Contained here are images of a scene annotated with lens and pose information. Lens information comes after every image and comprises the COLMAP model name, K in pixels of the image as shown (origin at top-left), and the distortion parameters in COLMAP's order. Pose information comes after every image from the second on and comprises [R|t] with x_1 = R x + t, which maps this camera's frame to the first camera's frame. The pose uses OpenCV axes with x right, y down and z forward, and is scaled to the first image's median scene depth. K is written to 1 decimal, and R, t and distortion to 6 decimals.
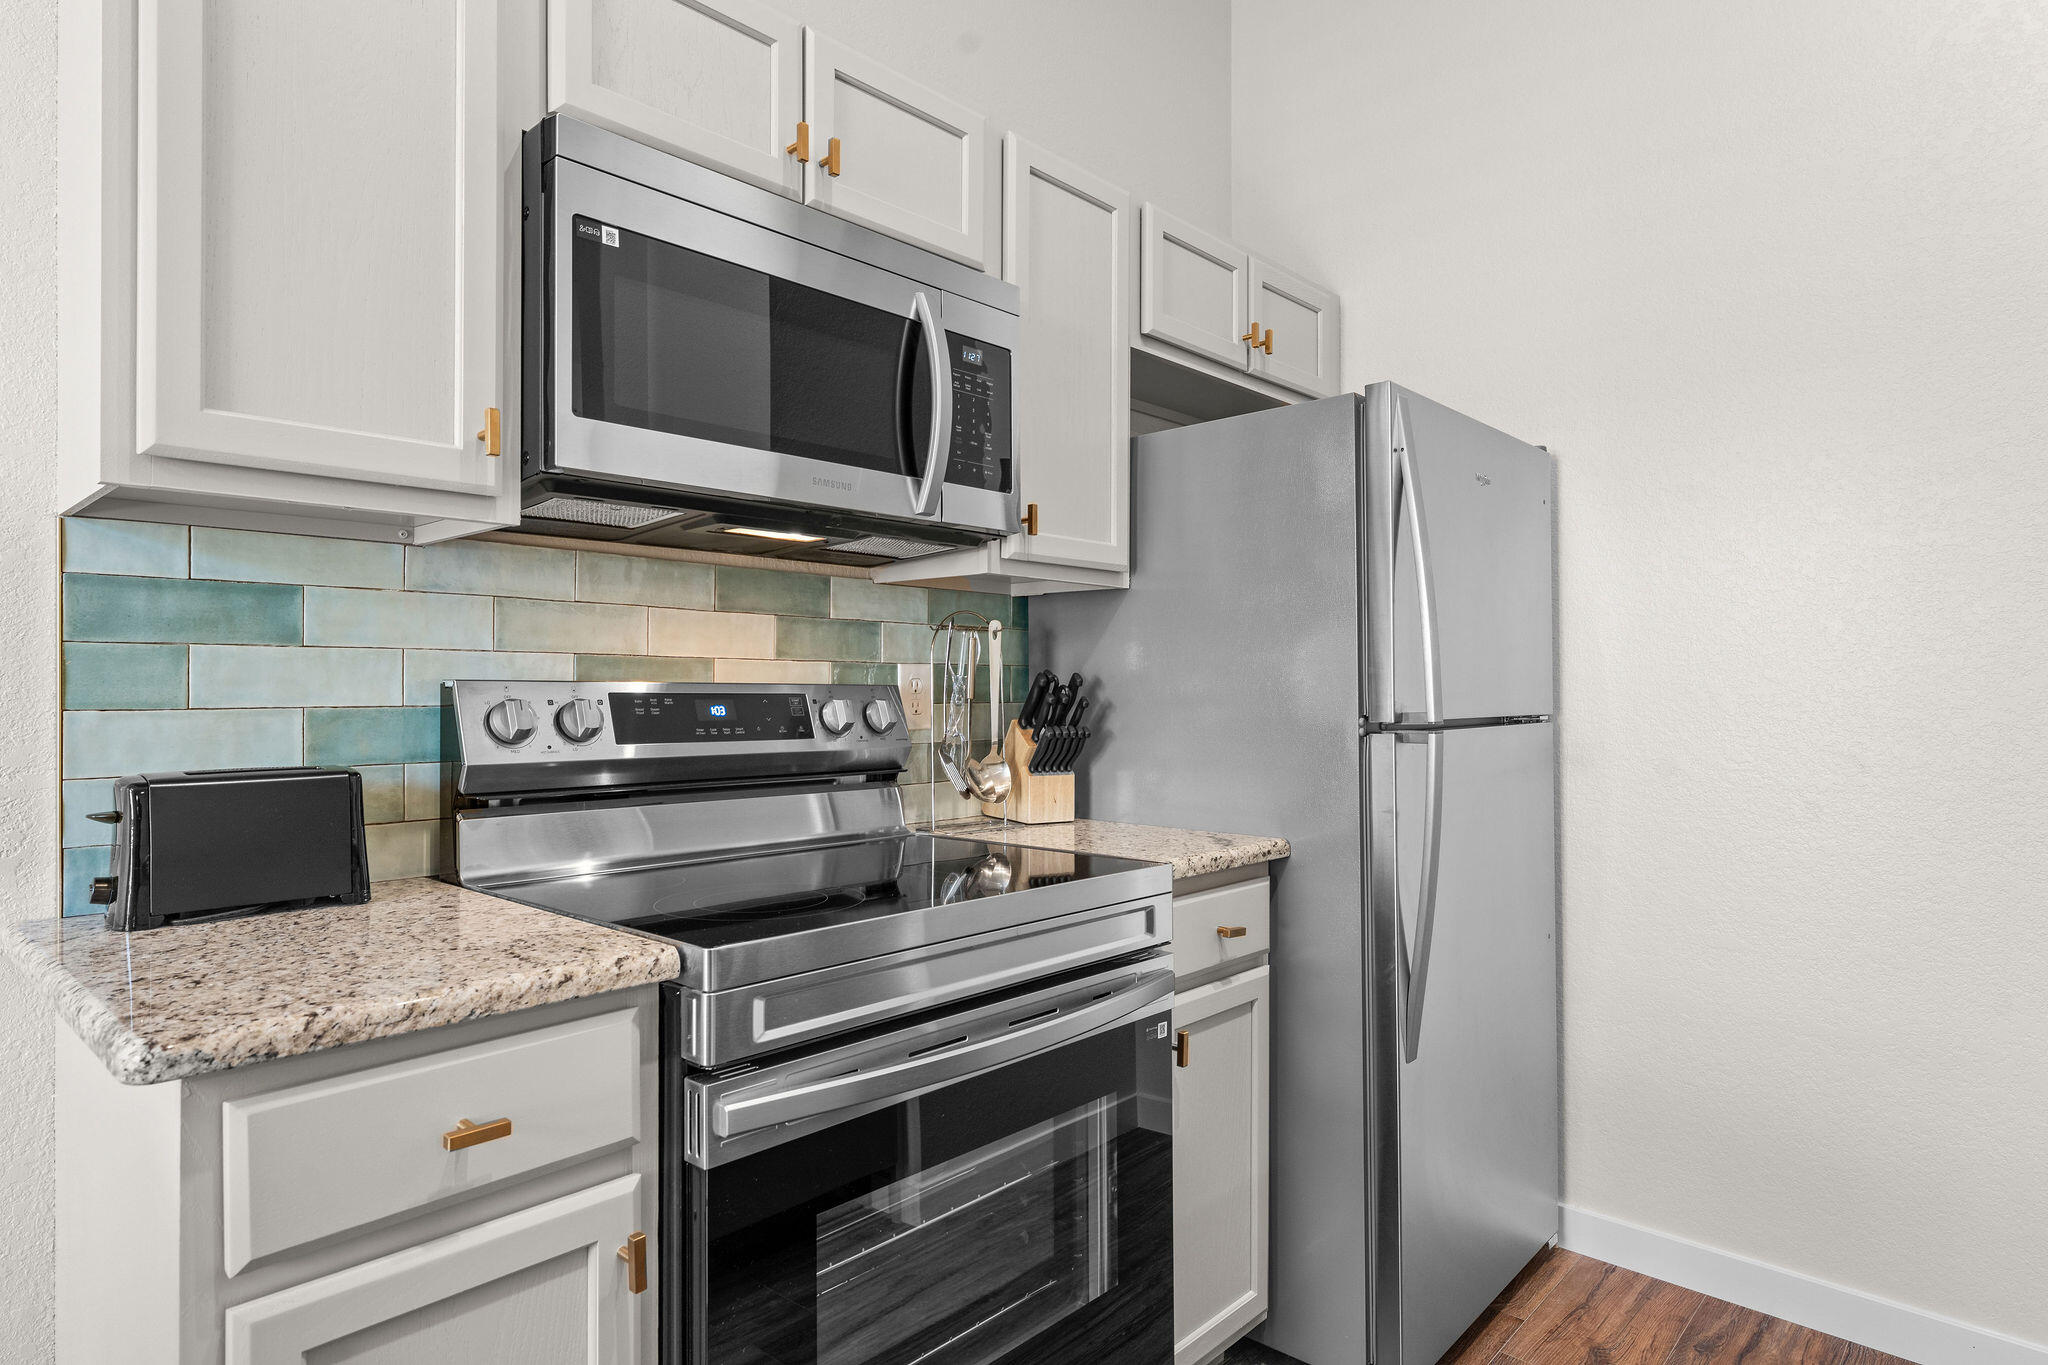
lens RADIAL K [[1131.3, 0, 1026.3], [0, 1131.3, 680.4], [0, 0, 1]] dist [-0.001800, -0.001061]
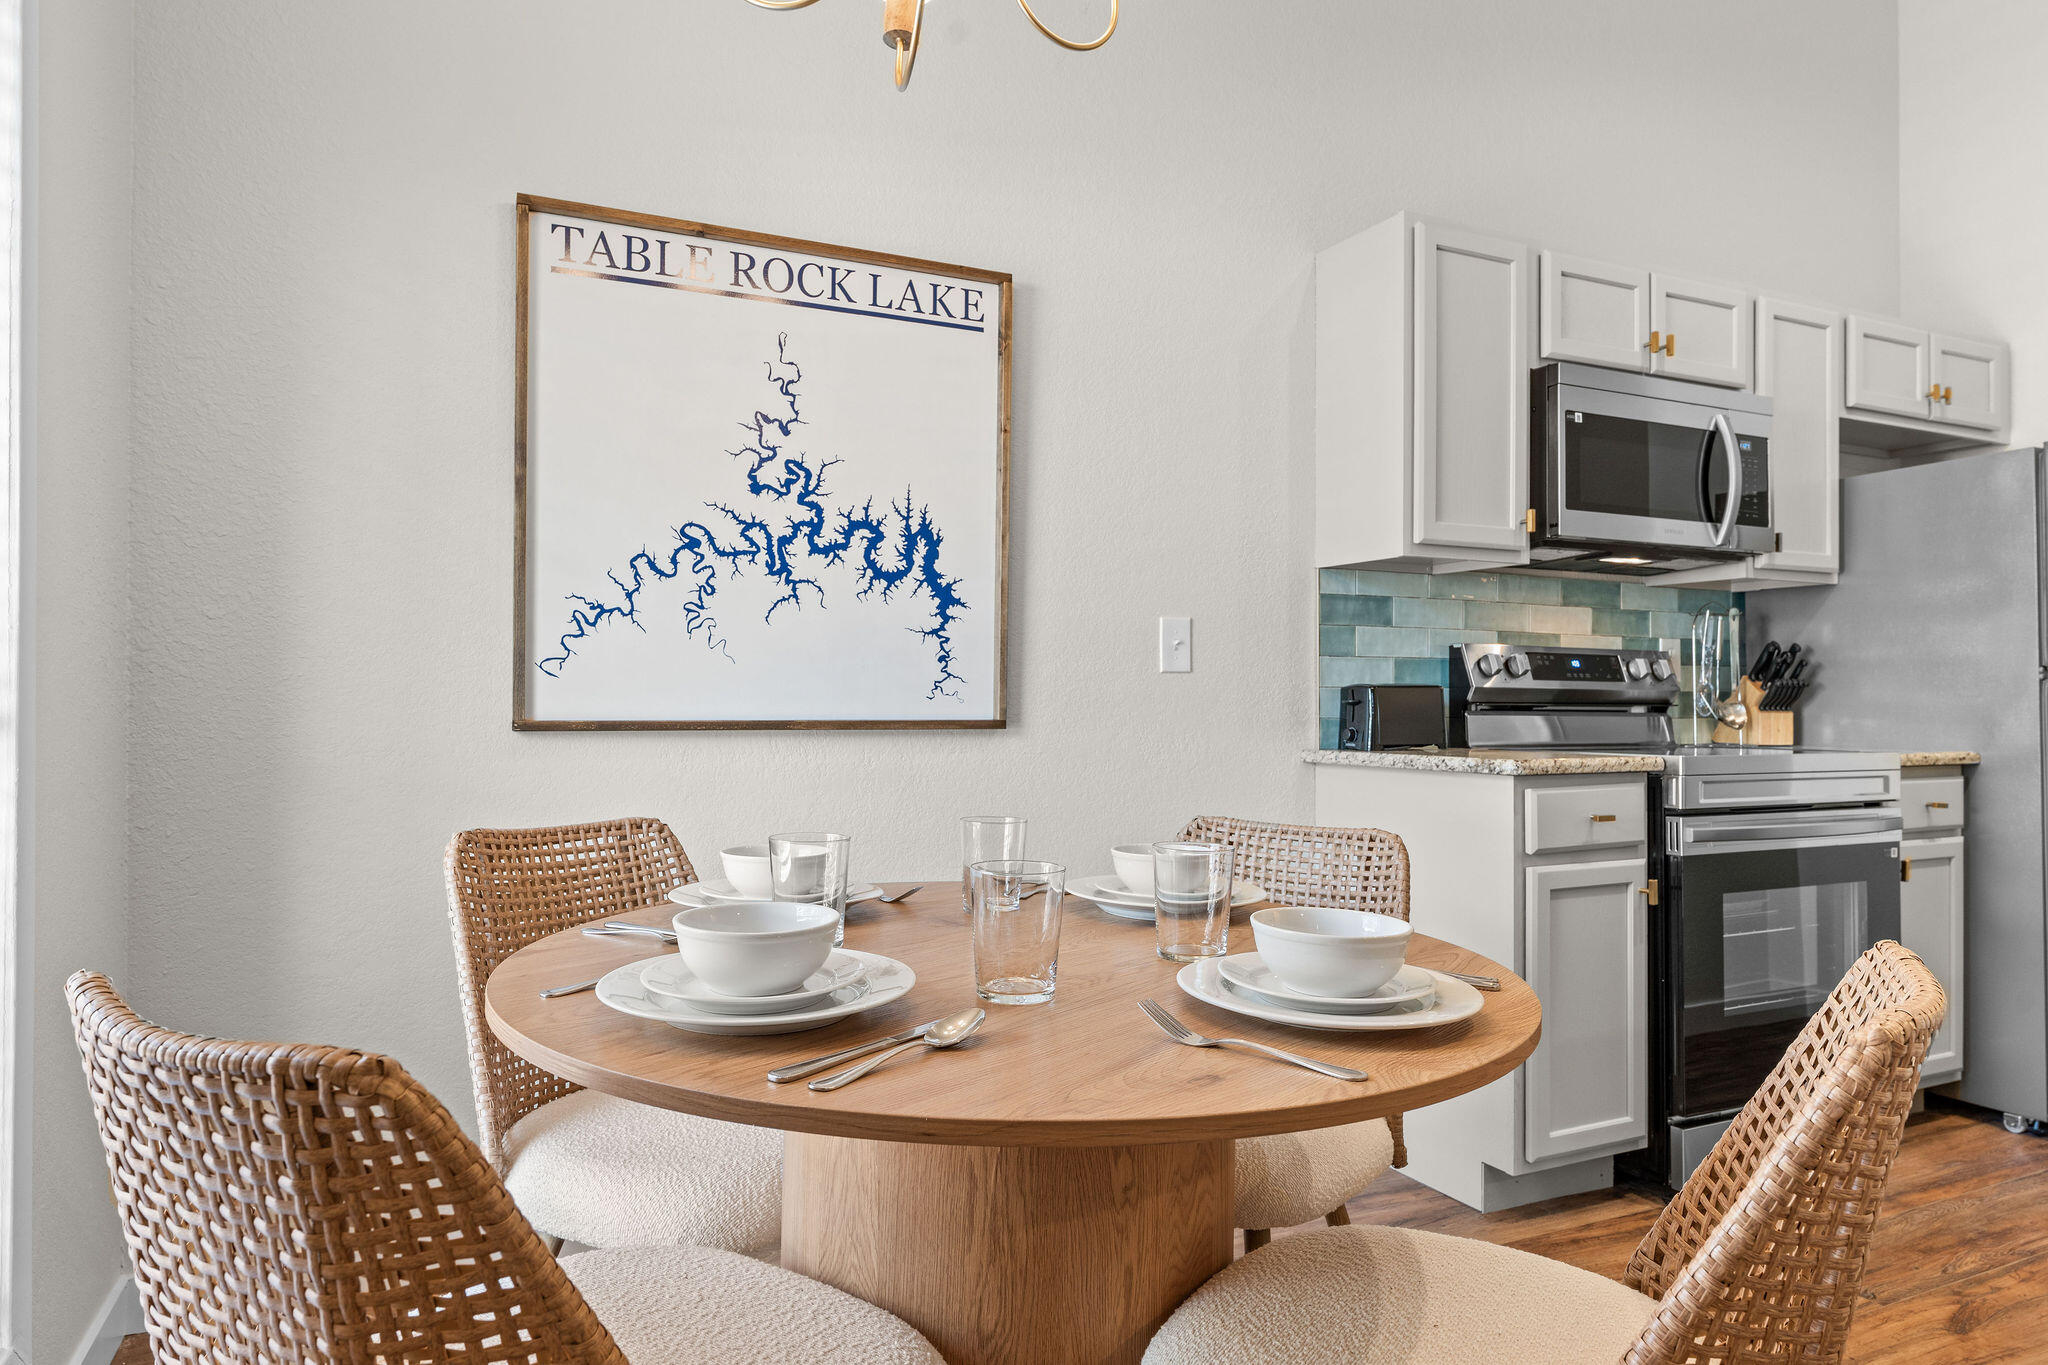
lens RADIAL K [[1228.3, 0, 1013.6], [0, 1228.3, 683.5], [0, 0, 1]] dist [0.000639, -0.001265]
pose [[0.925067, -0.001639, -0.379800, -0.359702], [-0.000461, 0.999985, -0.005438, 0.068568], [0.379803, 0.005206, 0.925053, -1.064530]]
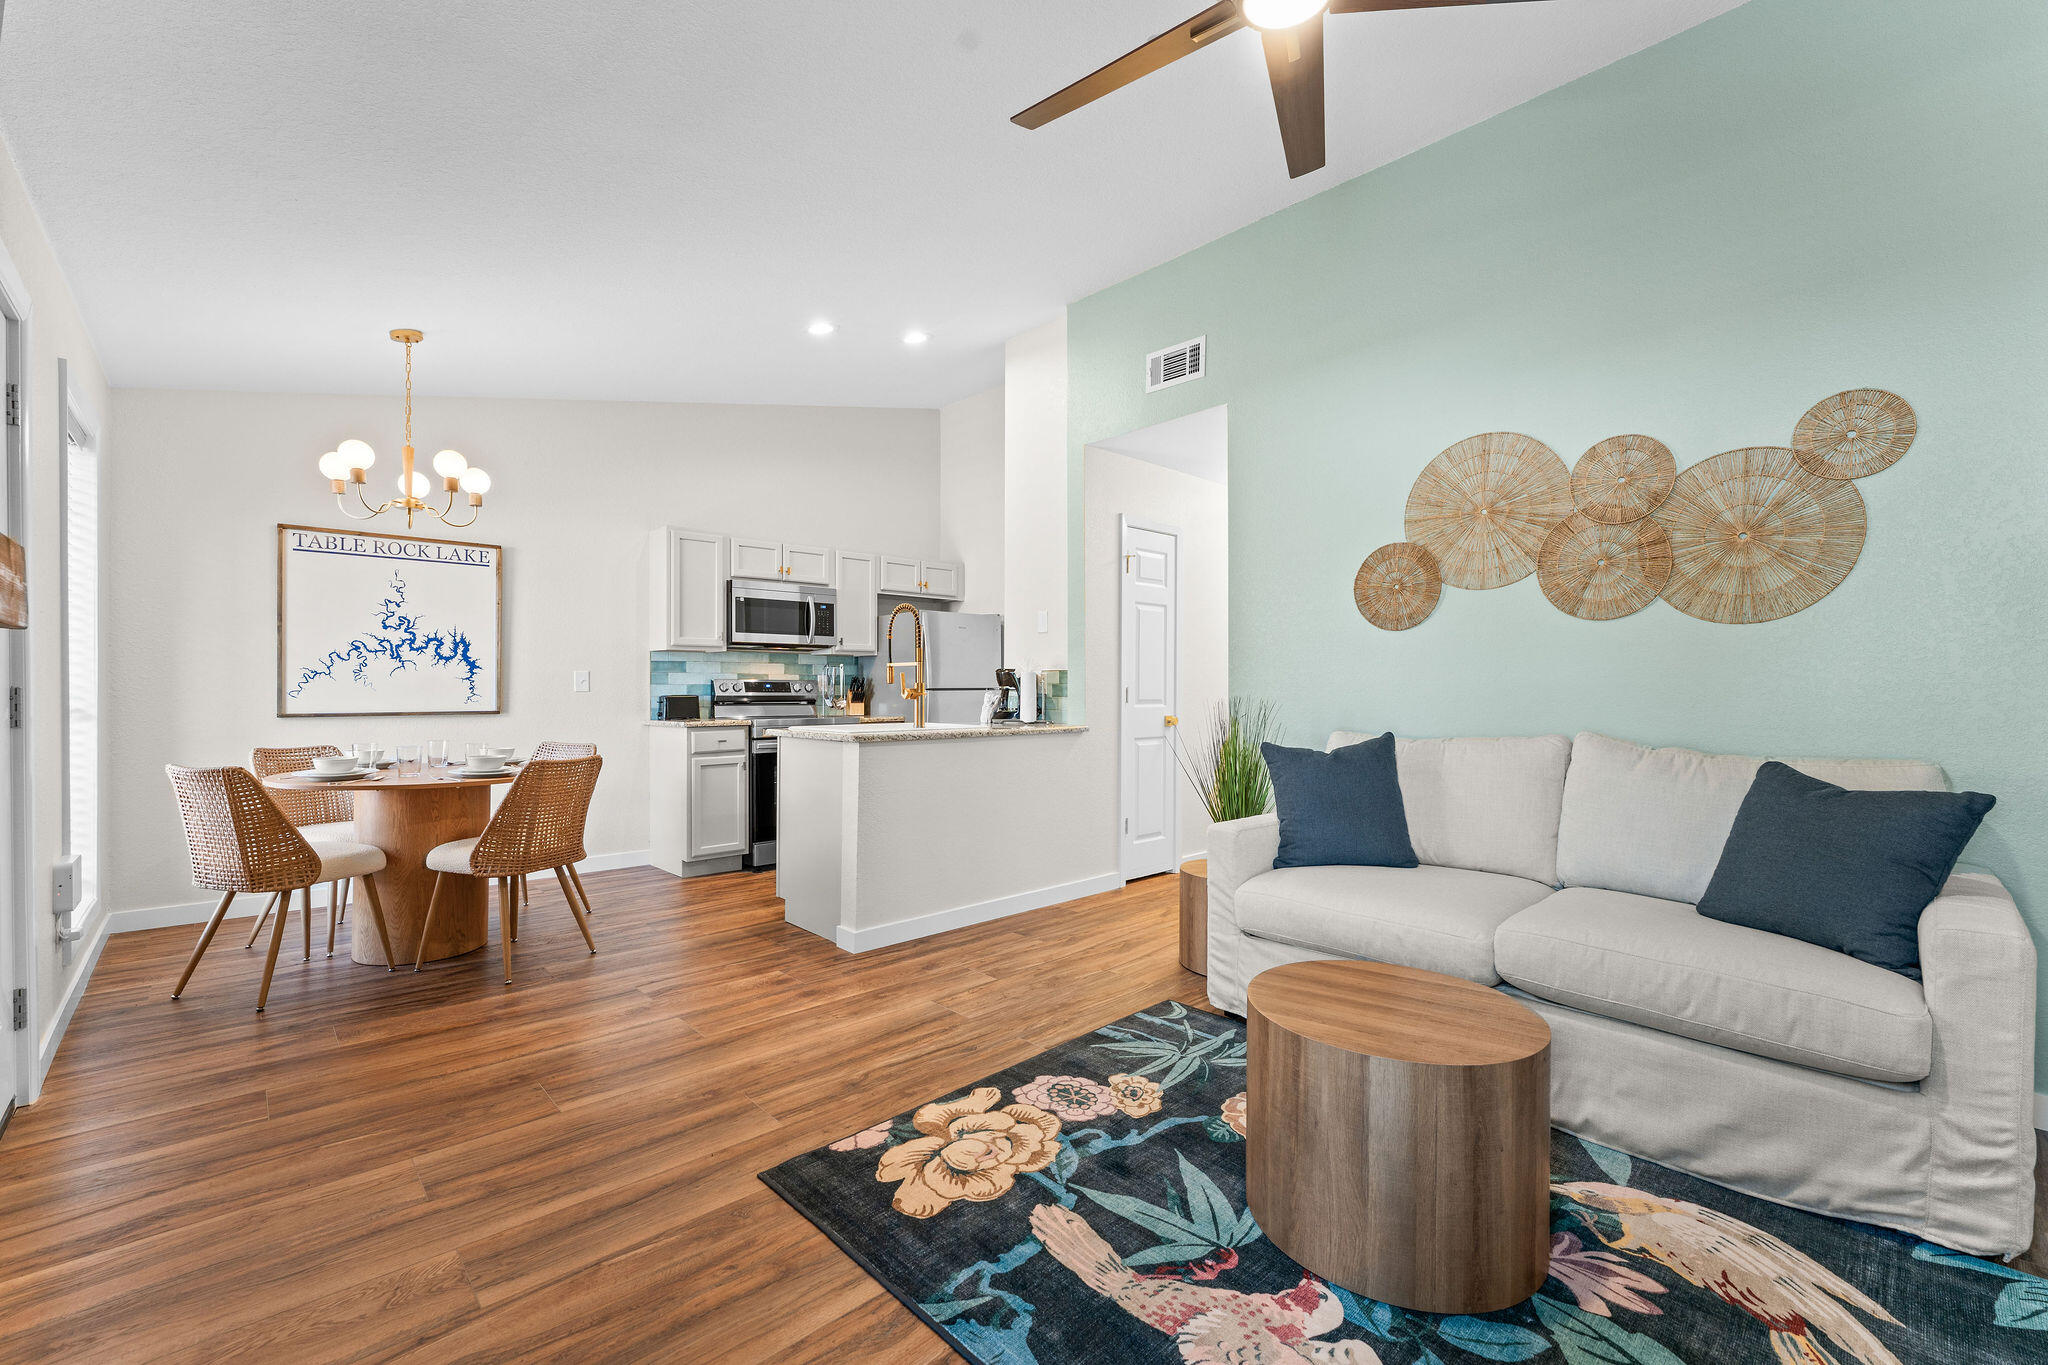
lens RADIAL K [[865.8, 0, 1032.8], [0, 865.8, 679.2], [0, 0, 1]] dist [-0.008559, -0.000115]
pose [[0.997855, -0.003901, -0.065341, 1.028760], [0.003760, 0.999990, -0.002282, 0.012438], [0.065350, 0.002032, 0.997860, -2.428768]]
